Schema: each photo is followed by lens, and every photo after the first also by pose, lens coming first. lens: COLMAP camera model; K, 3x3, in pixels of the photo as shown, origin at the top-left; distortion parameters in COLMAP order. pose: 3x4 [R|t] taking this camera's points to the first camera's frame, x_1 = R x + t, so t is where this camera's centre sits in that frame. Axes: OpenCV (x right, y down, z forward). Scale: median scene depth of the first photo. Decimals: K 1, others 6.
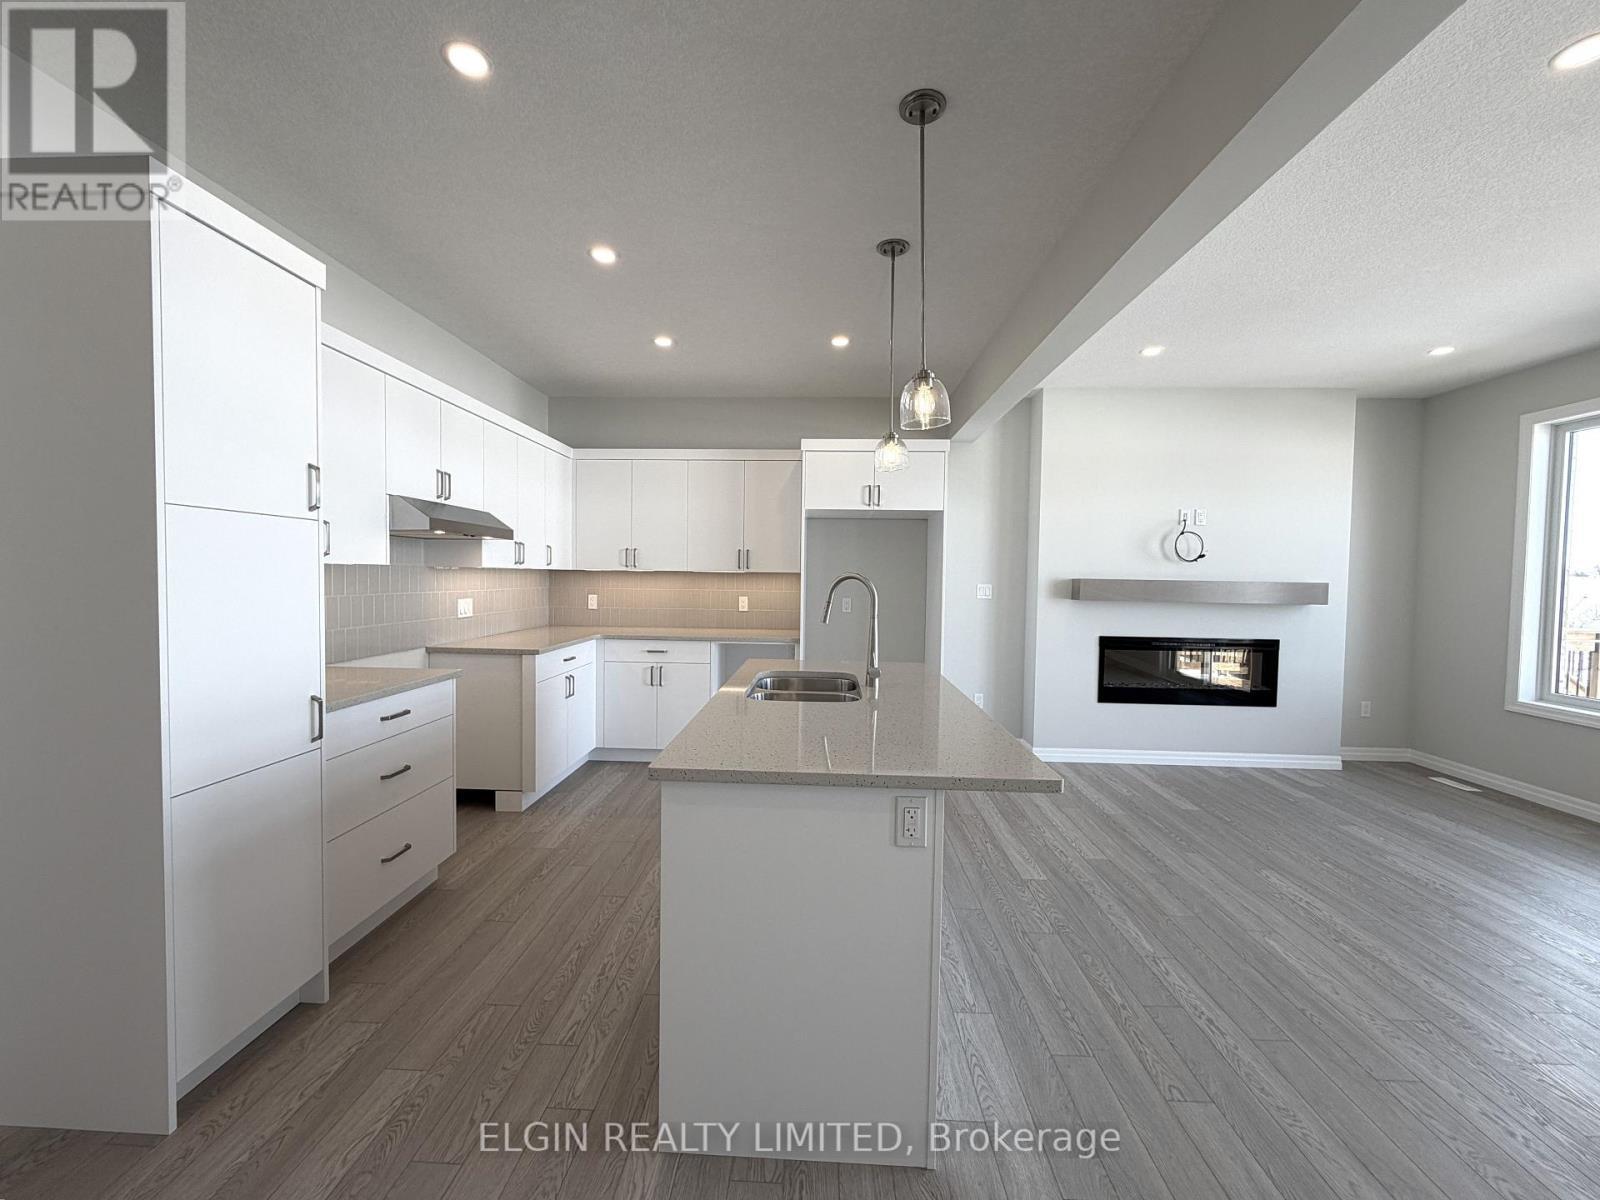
lens RADIAL K [[642.8, 0, 795.7], [0, 642.8, 600.0], [0, 0, 1]] dist [-0.000652, -0.000015]
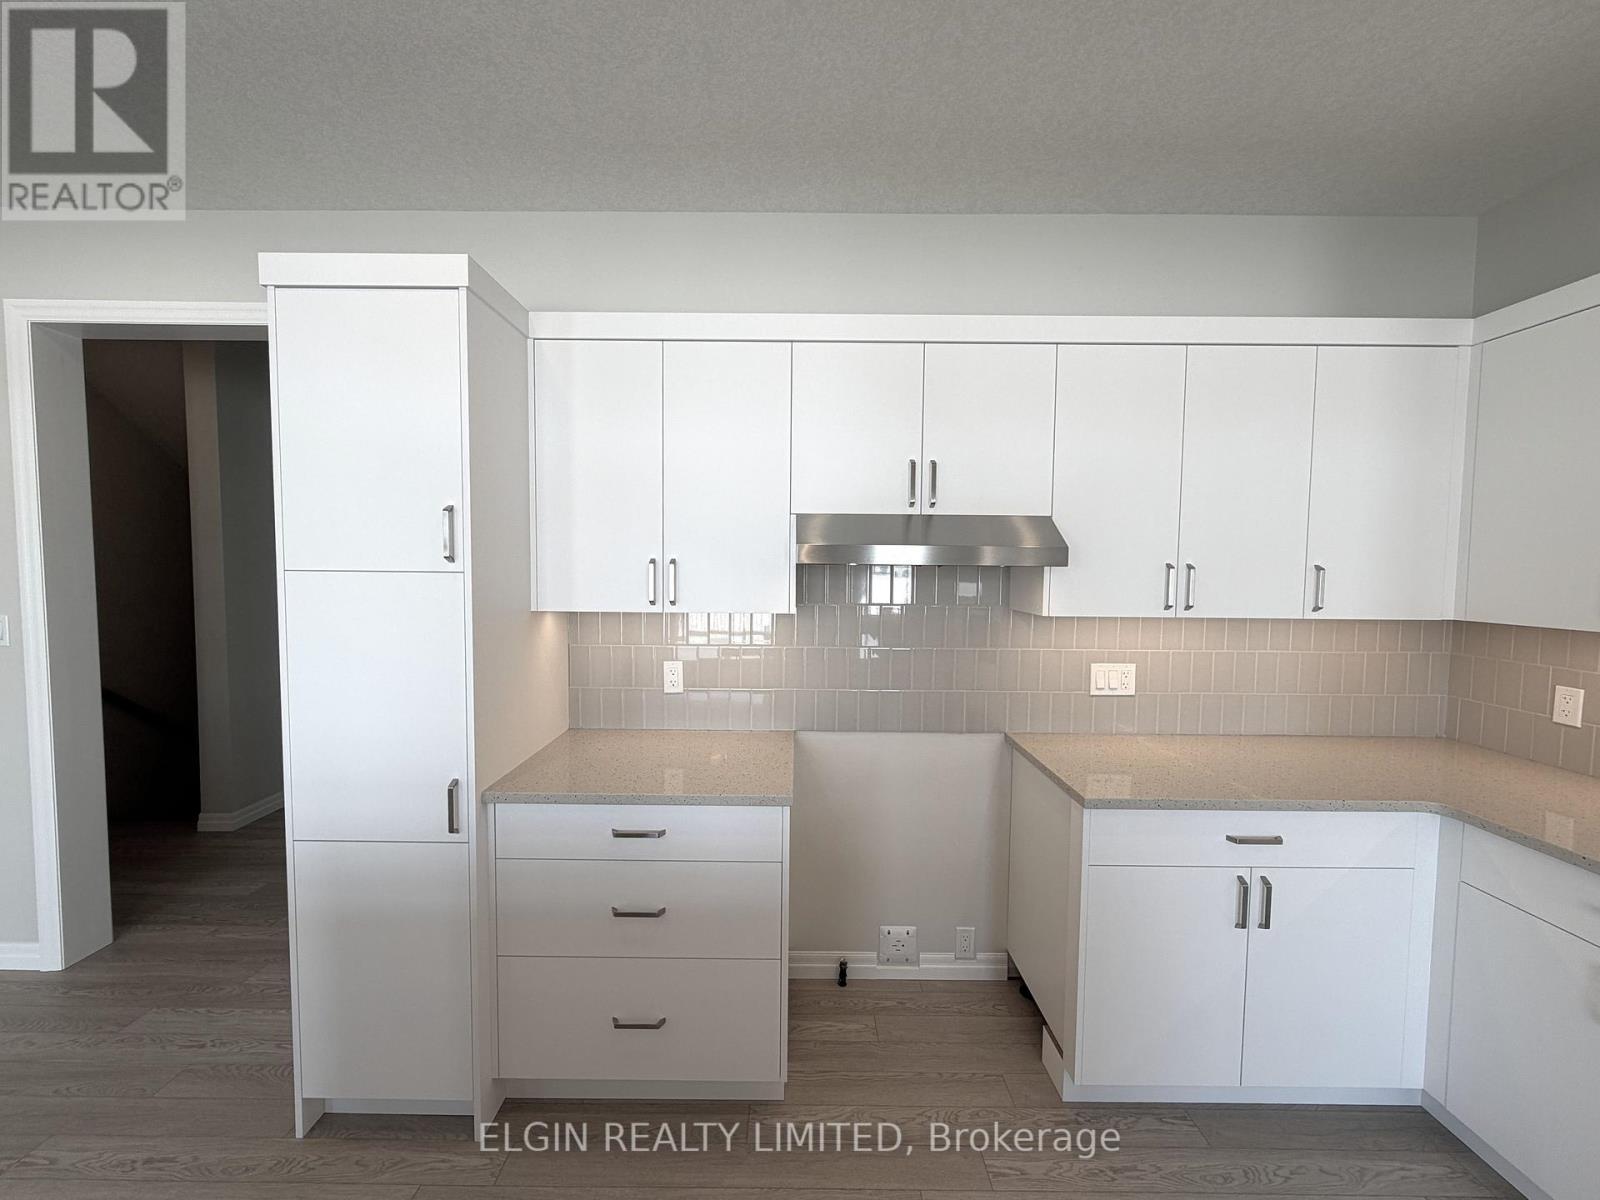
lens RADIAL K [[650.1, 0, 789.0], [0, 650.1, 598.7], [0, 0, 1]] dist [0.000122, -0.000330]
pose [[0.041906, 0.040326, -0.998307, 0.049035], [-0.045743, 0.998215, 0.038402, -0.061290], [0.998074, 0.044056, 0.043676, 0.600487]]
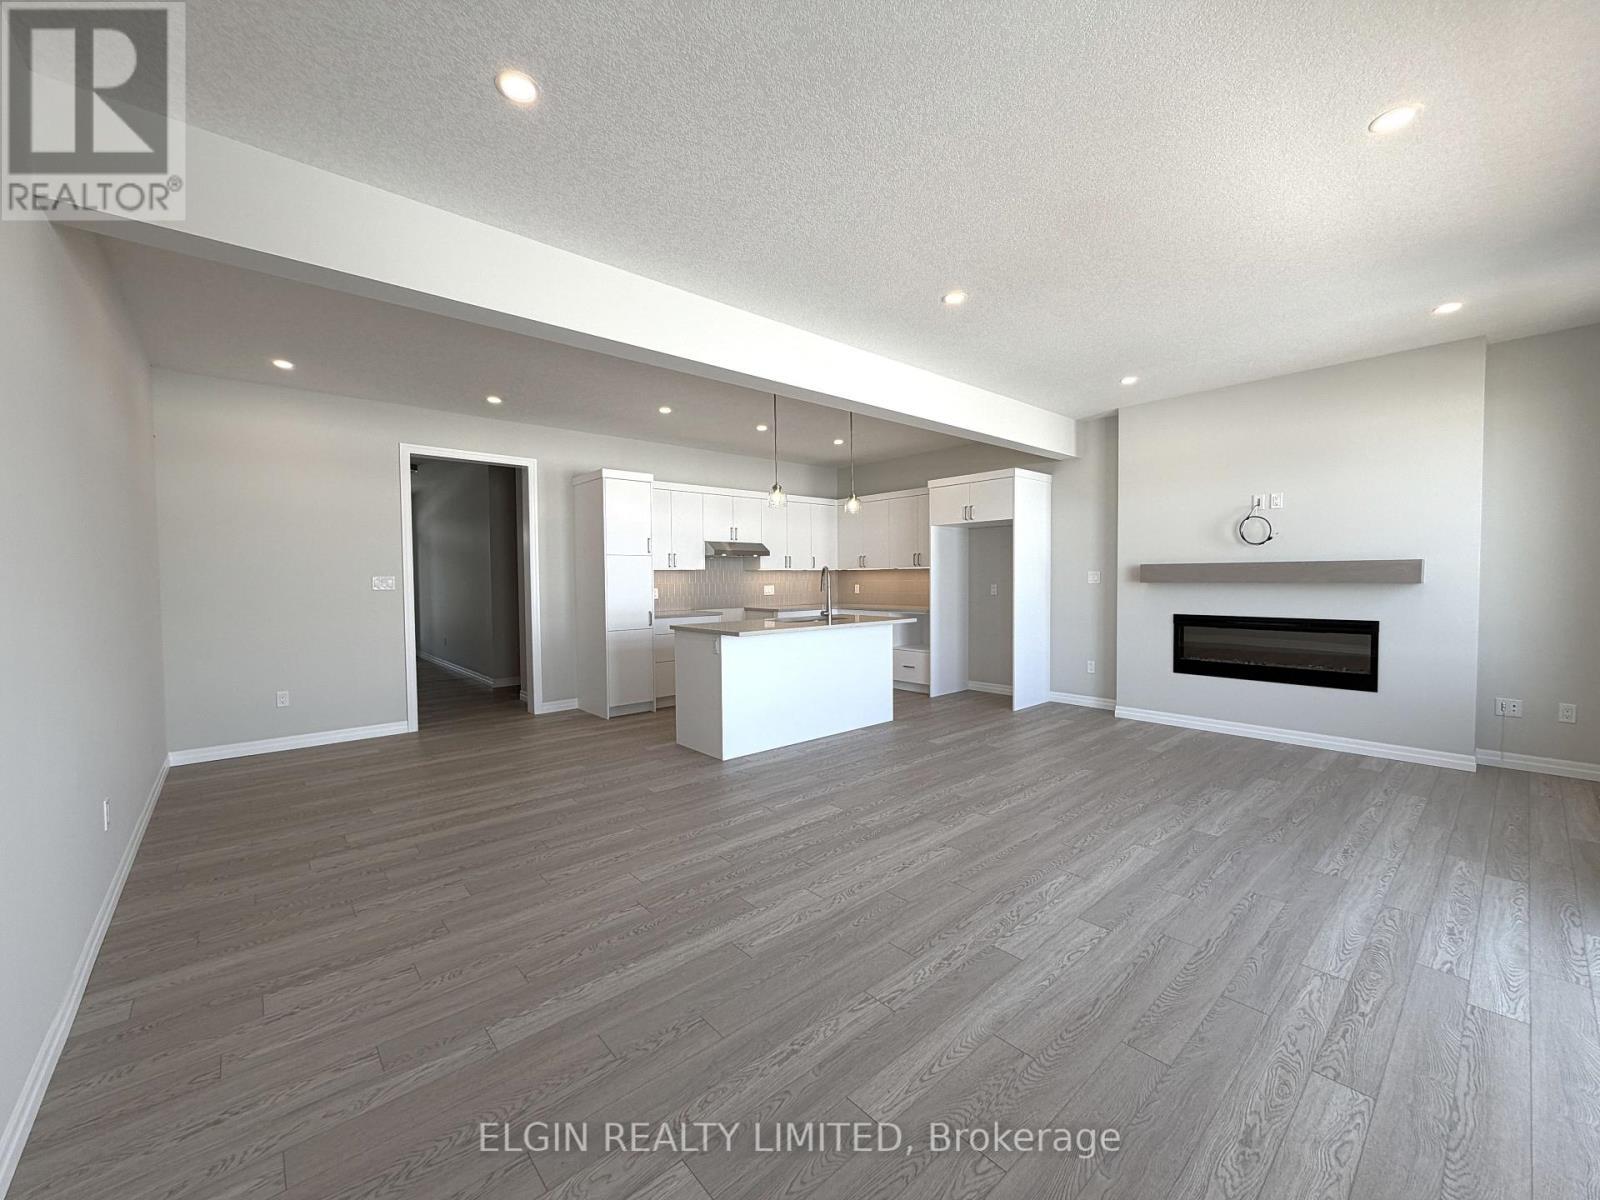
lens RADIAL K [[634.9, 0, 795.1], [0, 634.9, 600.2], [0, 0, 1]] dist [-0.000552, -0.000237]
pose [[0.690486, 0.004532, -0.723332, 0.863719], [-0.008723, 0.999960, -0.002063, 0.041393], [0.723293, 0.007734, 0.690497, -0.275662]]
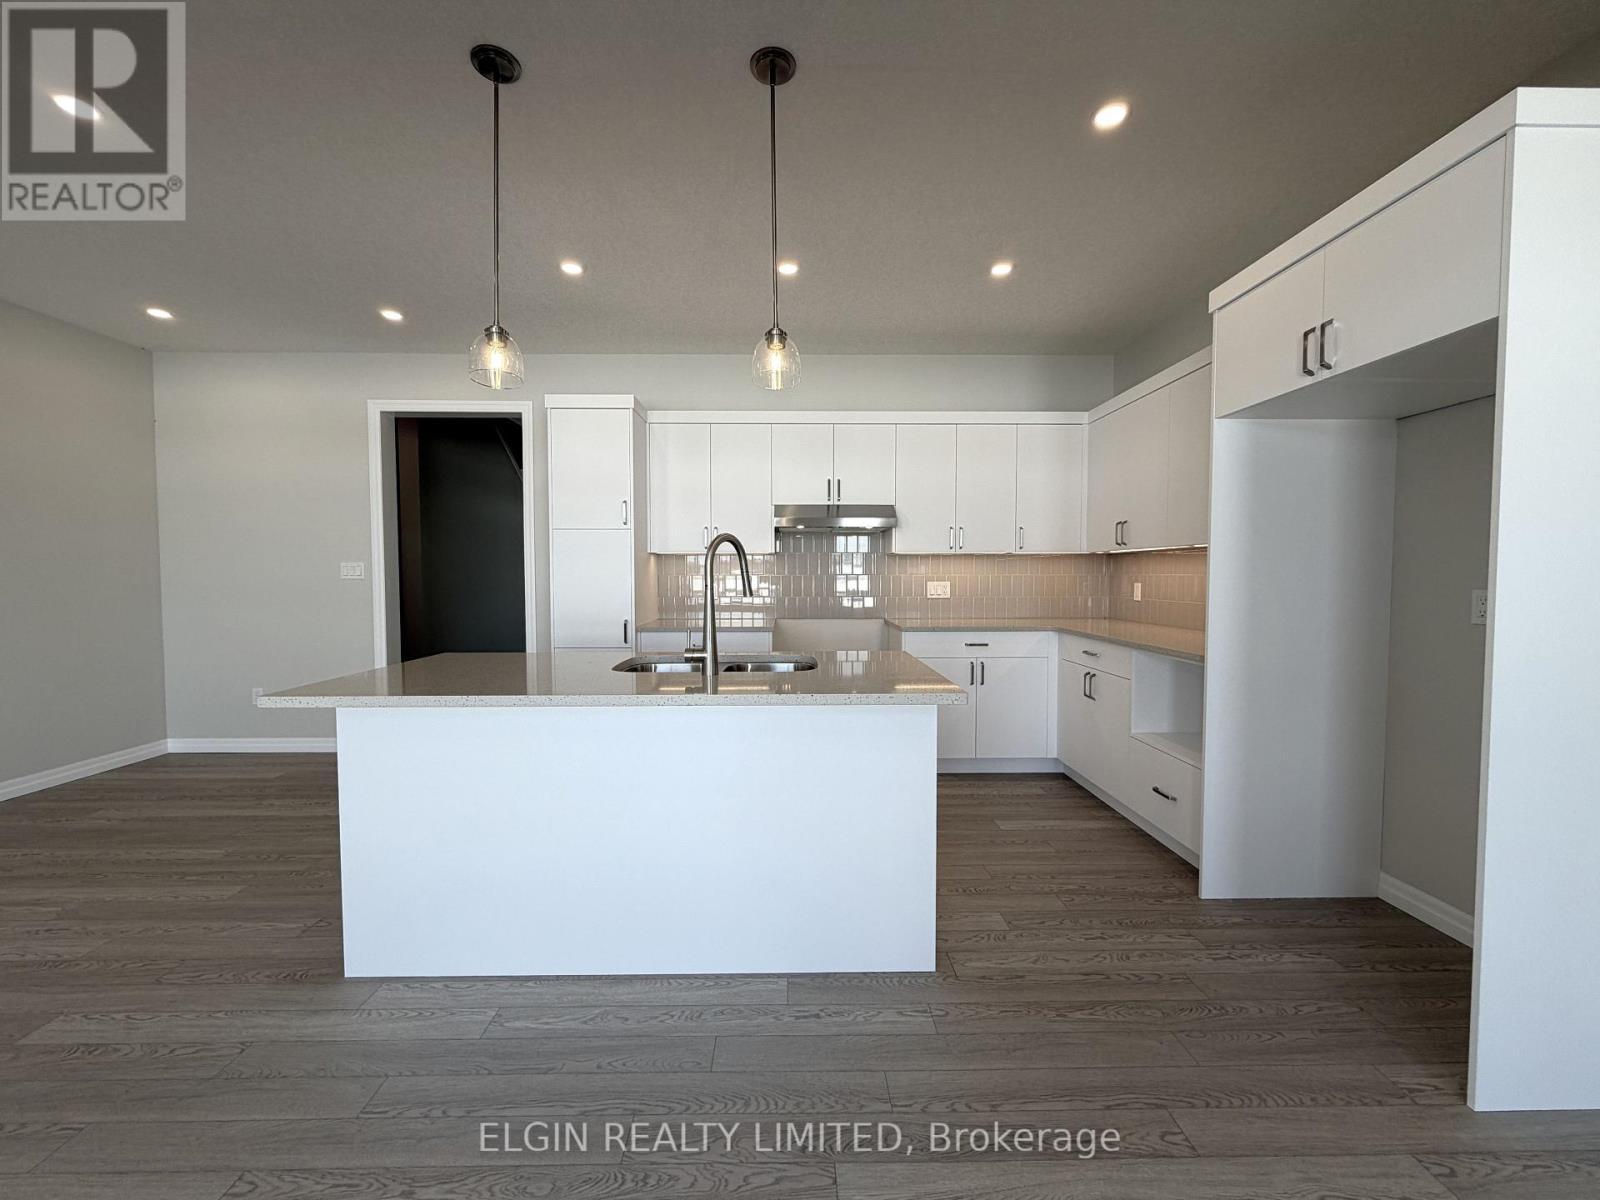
lens RADIAL K [[634.9, 0, 795.1], [0, 634.9, 600.2], [0, 0, 1]] dist [-0.000552, -0.000237]
pose [[0.061326, 0.025380, -0.997795, 0.516501], [-0.036343, 0.999071, 0.023179, 0.011900], [0.997456, 0.034842, 0.062192, 0.599414]]
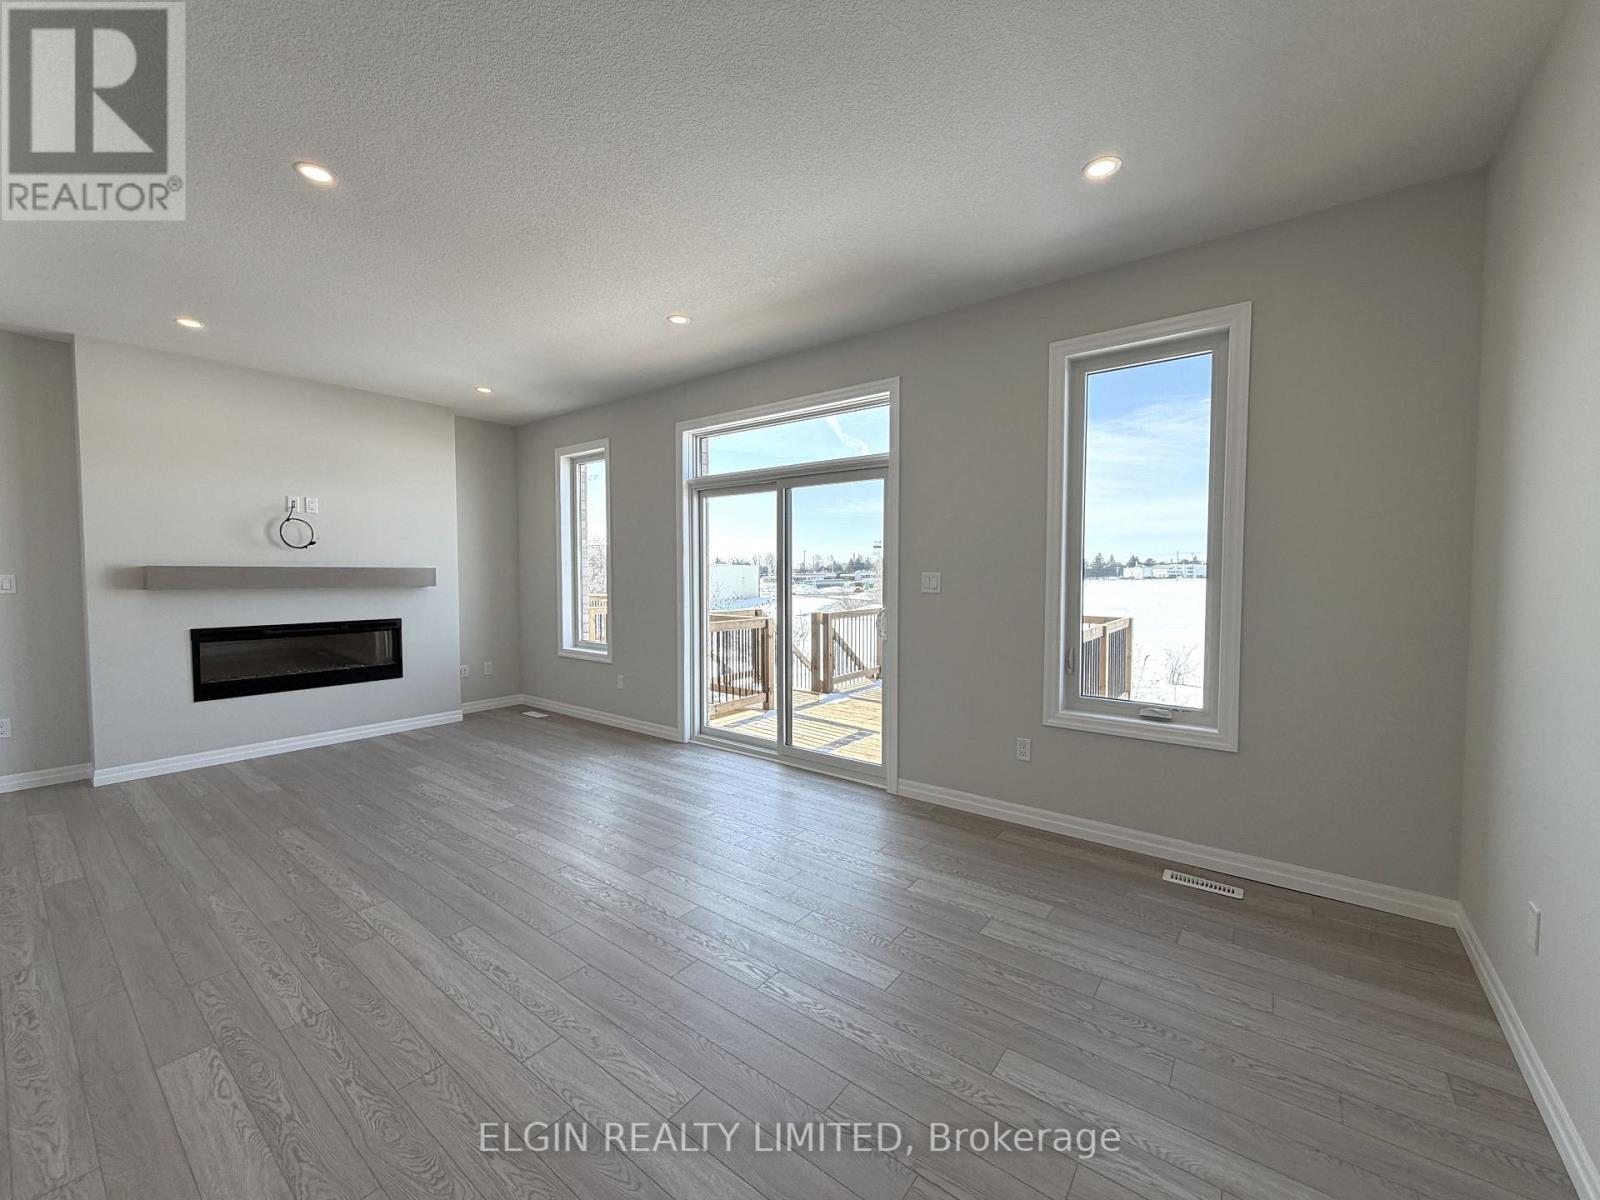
lens RADIAL K [[634.9, 0, 795.1], [0, 634.9, 600.2], [0, 0, 1]] dist [-0.000552, -0.000237]
pose [[0.573539, -0.049868, 0.817659, 0.243930], [0.037866, 0.998692, 0.034349, 0.017898], [-0.818303, 0.011261, 0.574677, -0.223287]]
